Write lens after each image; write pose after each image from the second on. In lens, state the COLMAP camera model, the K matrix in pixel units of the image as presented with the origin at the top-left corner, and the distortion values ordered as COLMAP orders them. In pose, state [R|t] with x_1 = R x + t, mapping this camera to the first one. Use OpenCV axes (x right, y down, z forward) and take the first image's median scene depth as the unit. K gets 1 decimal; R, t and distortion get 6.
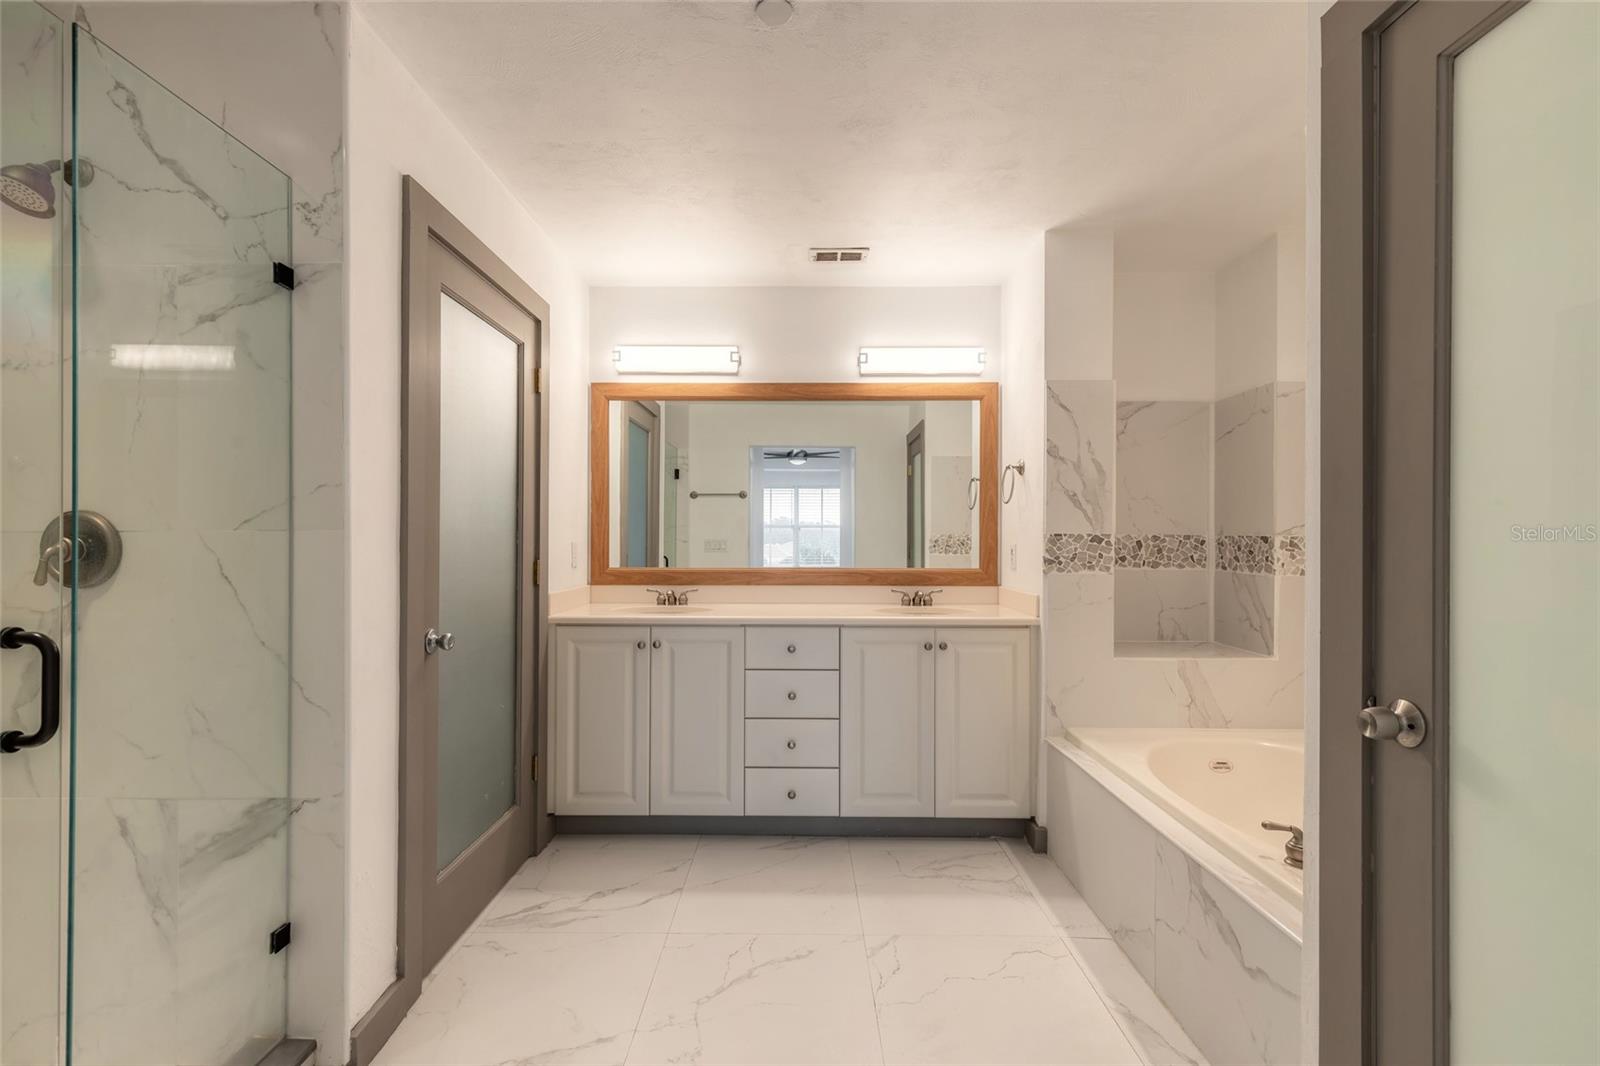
lens RADIAL K [[730.8, 0, 795.9], [0, 730.8, 537.2], [0, 0, 1]] dist [0.009733, -0.000222]
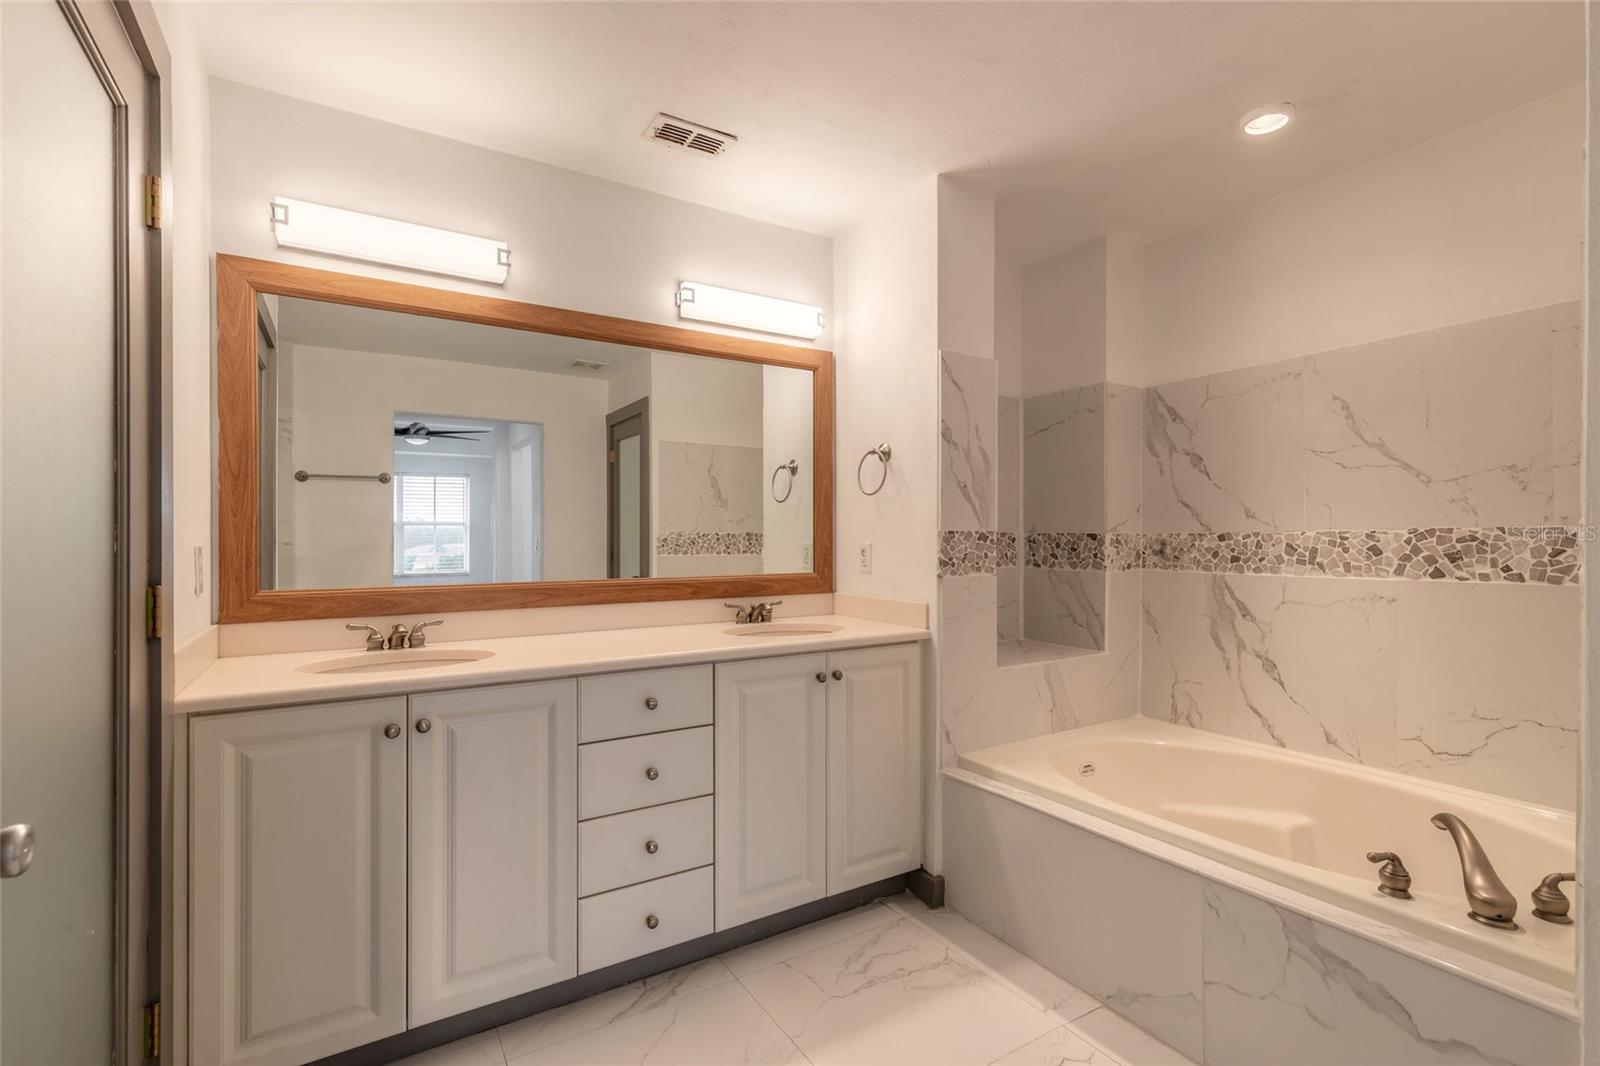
lens RADIAL K [[723.3, 0, 792.9], [0, 723.3, 539.3], [0, 0, 1]] dist [0.008923, -0.000707]
pose [[0.844287, -0.005541, 0.535862, -0.248289], [0.002738, 0.999978, 0.006027, -0.000408], [-0.535884, -0.003621, 0.844284, 0.371821]]
